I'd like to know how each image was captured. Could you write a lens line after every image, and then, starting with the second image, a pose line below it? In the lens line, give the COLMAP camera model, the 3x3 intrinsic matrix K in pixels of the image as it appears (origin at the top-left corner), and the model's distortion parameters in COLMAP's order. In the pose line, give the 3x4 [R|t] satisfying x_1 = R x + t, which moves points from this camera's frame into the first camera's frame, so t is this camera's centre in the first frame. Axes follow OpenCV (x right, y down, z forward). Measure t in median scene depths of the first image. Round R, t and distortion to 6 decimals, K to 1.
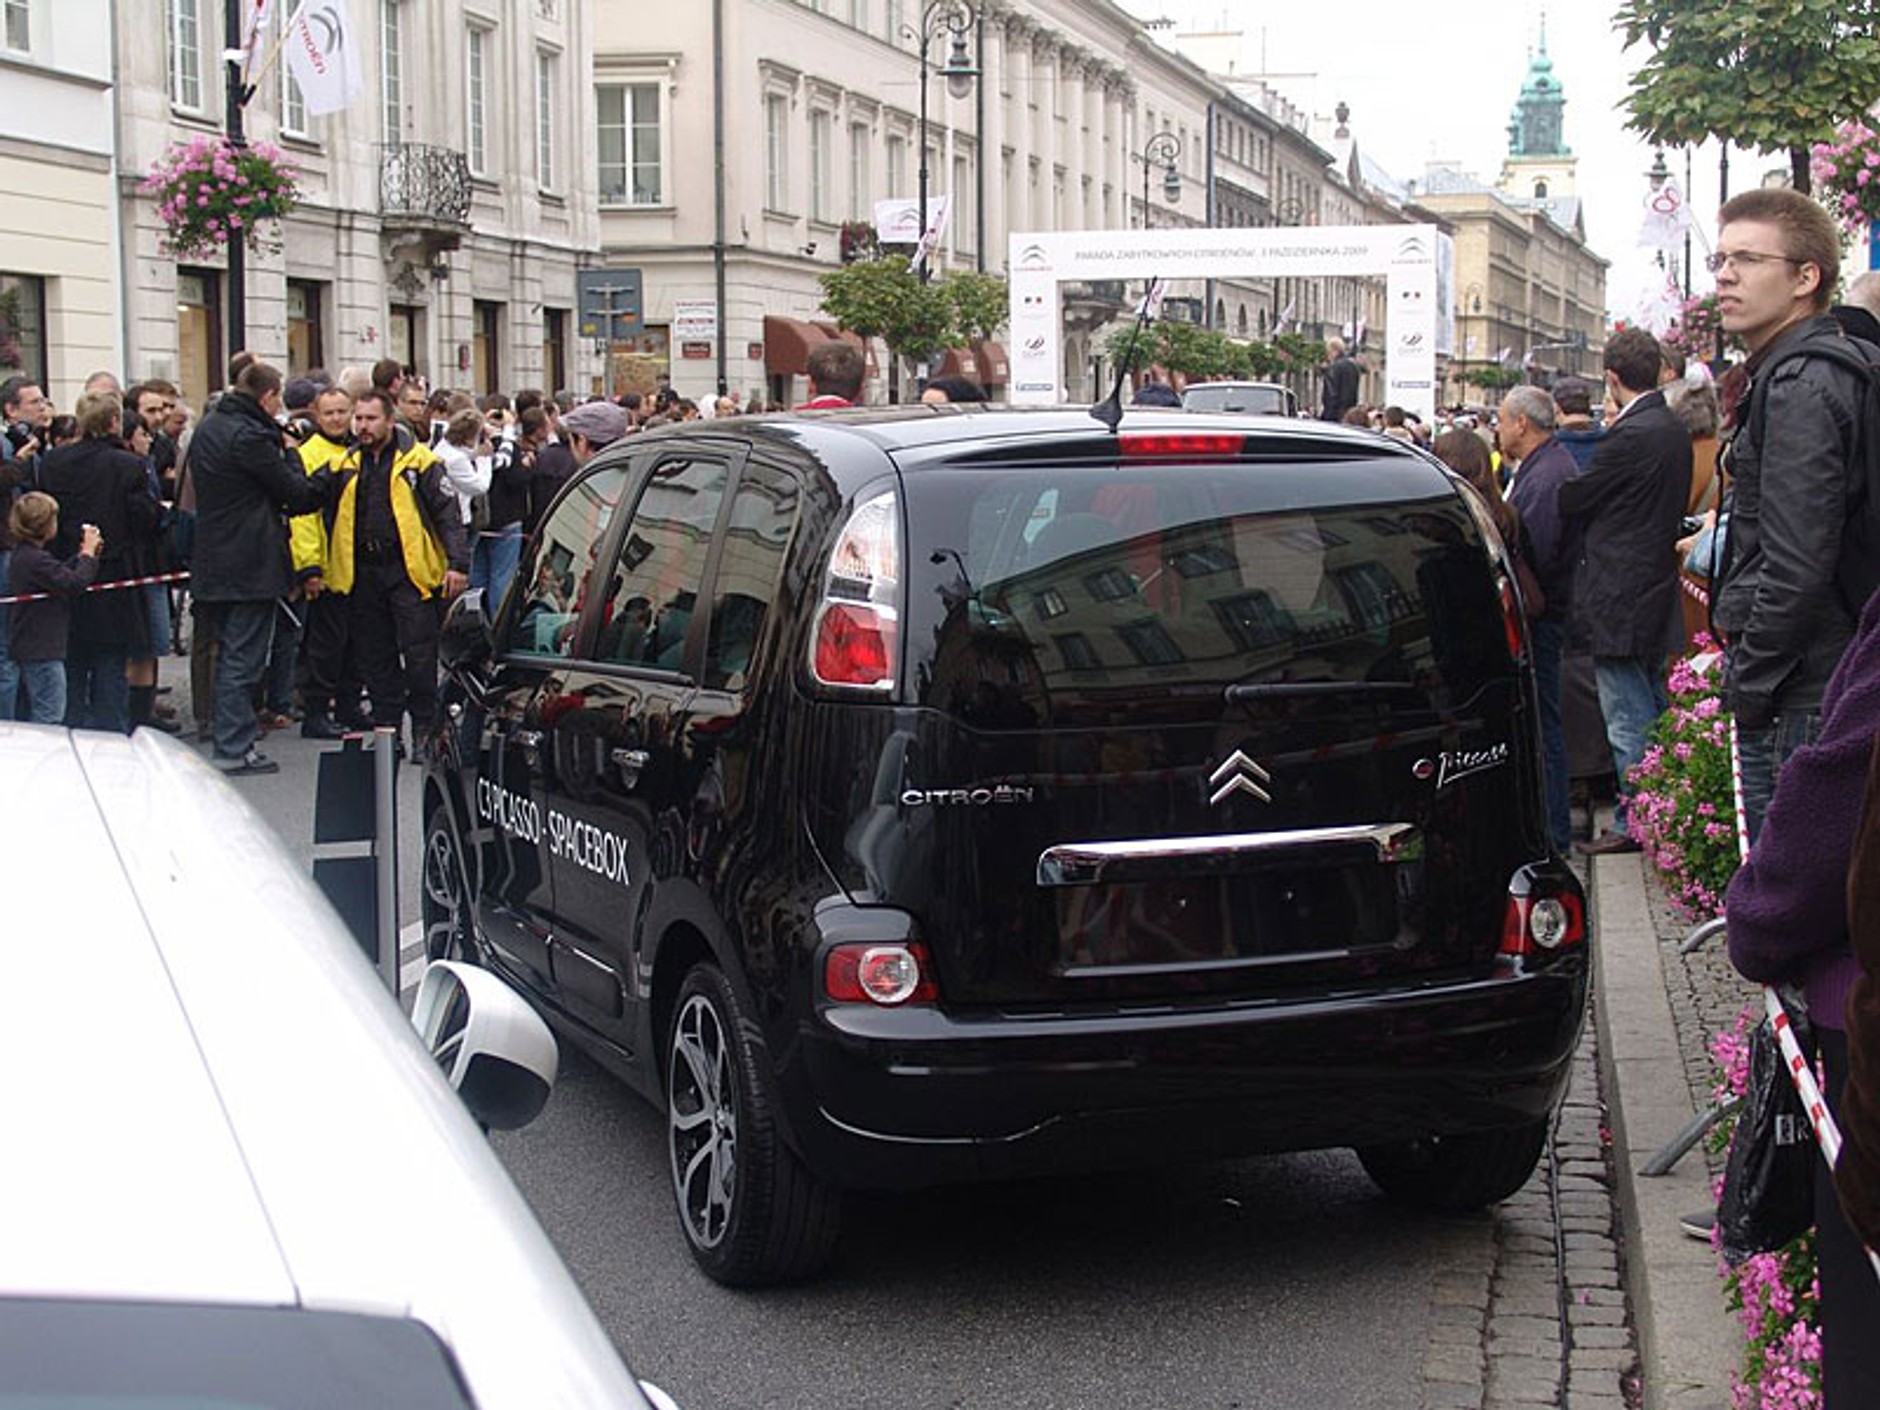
lens RADIAL K [[3143.6, 0, 940.0], [0, 3143.6, 705.0], [0, 0, 1]] dist [0.040848, 0.173593]
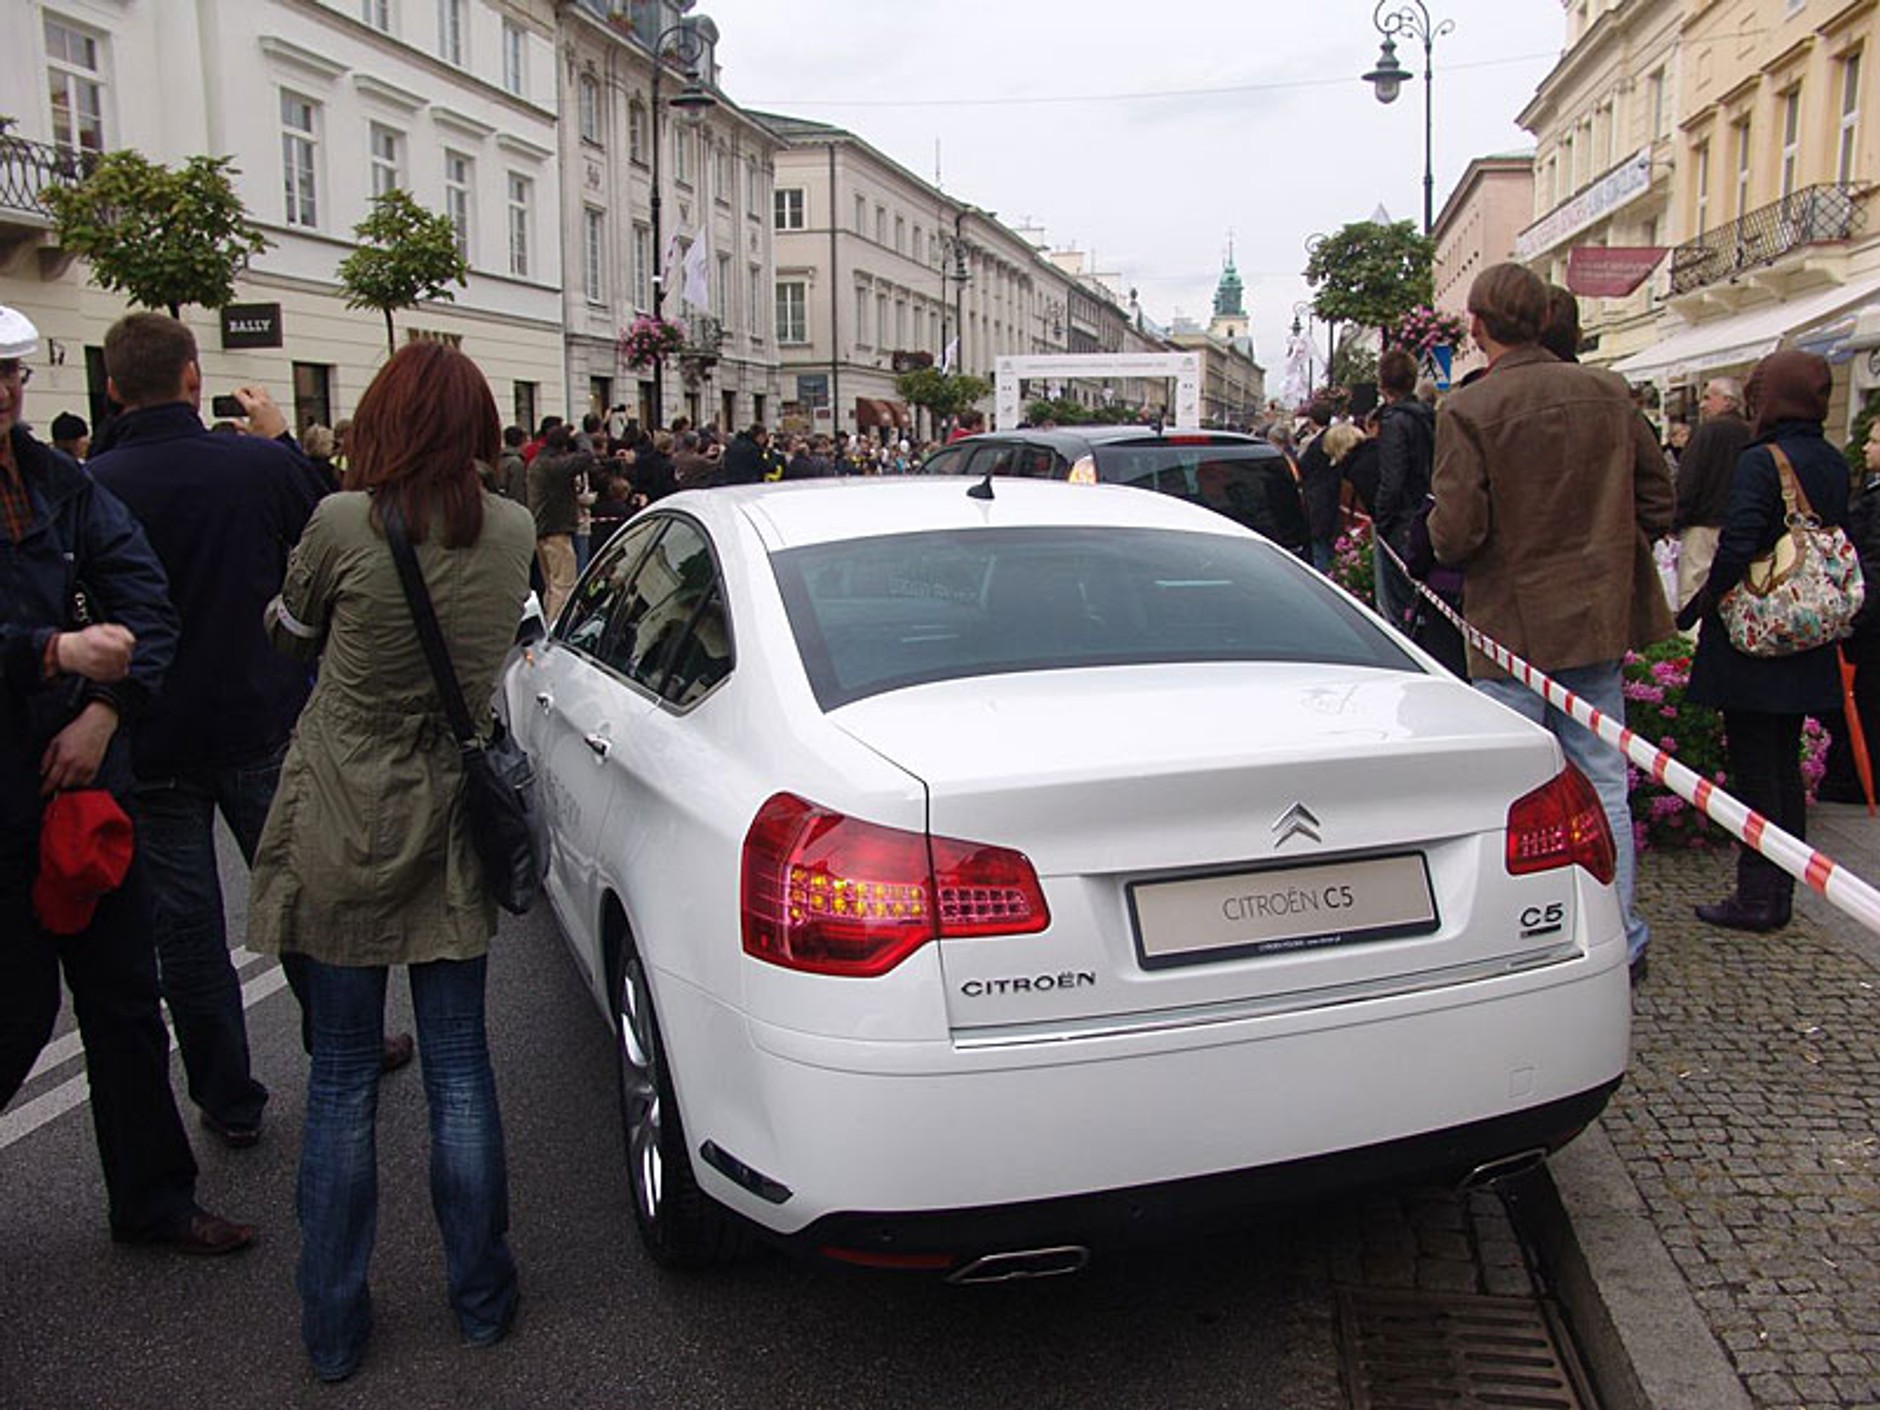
lens RADIAL K [[1623.1, 0, 940.0], [0, 1623.1, 705.0], [0, 0, 1]] dist [-0.125012, 0.047343]
pose [[0.999910, -0.007129, 0.011343, -0.016040], [0.006374, 0.997849, 0.065241, 0.005754], [-0.011784, -0.065163, 0.997805, -0.043825]]
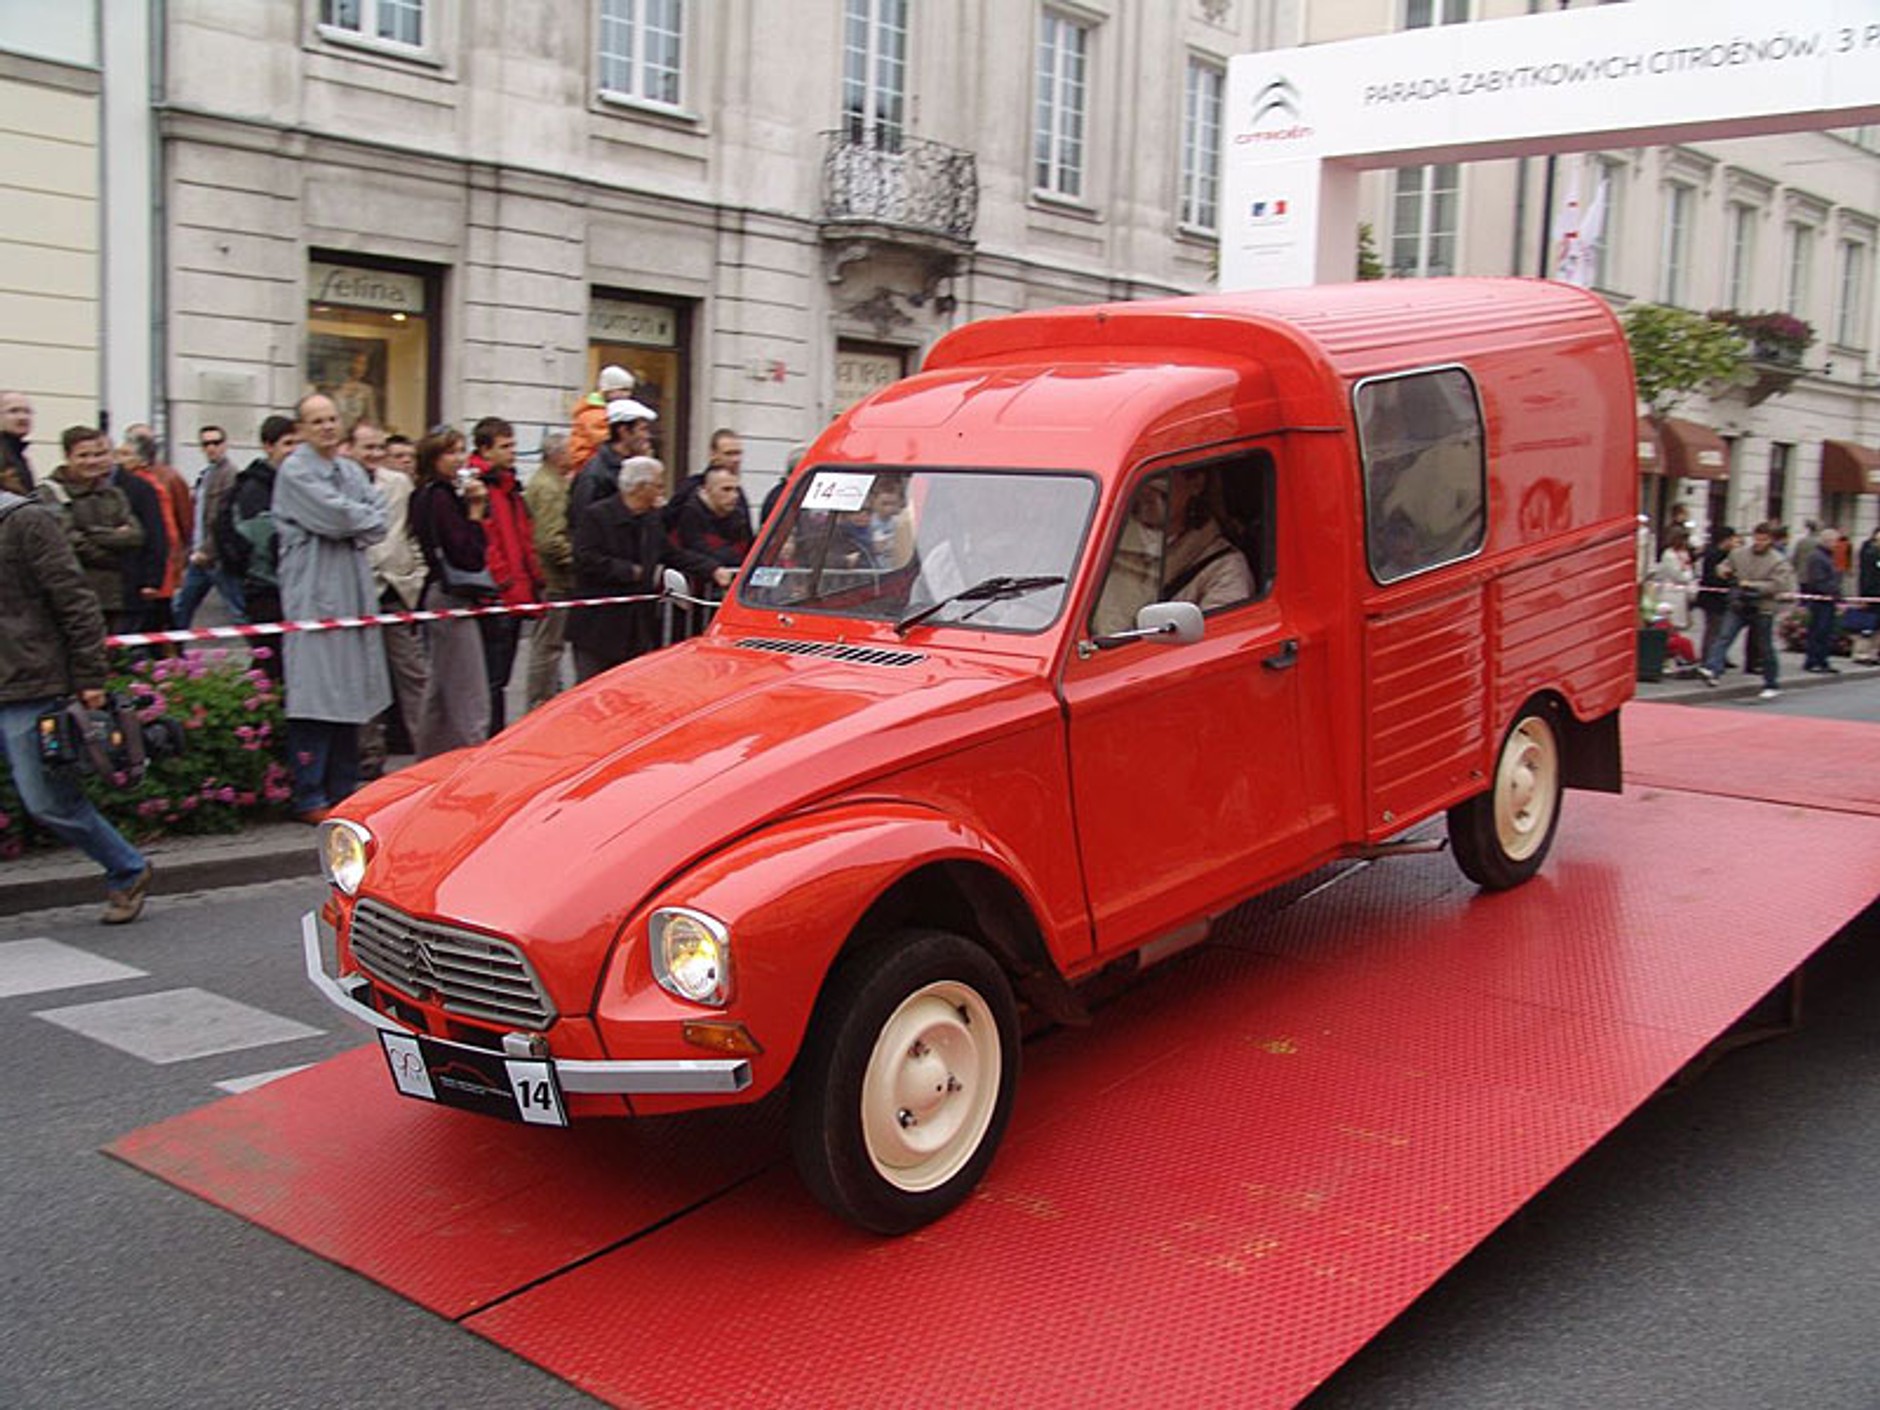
lens RADIAL K [[2039.8, 0, 940.0], [0, 2039.8, 705.0], [0, 0, 1]] dist [-0.109713, 0.316558]
pose [[0.872172, 0.085123, -0.481737, 0.073516], [-0.085378, 0.996118, 0.021439, -0.036313], [0.481692, 0.022431, 0.876054, 0.422292]]
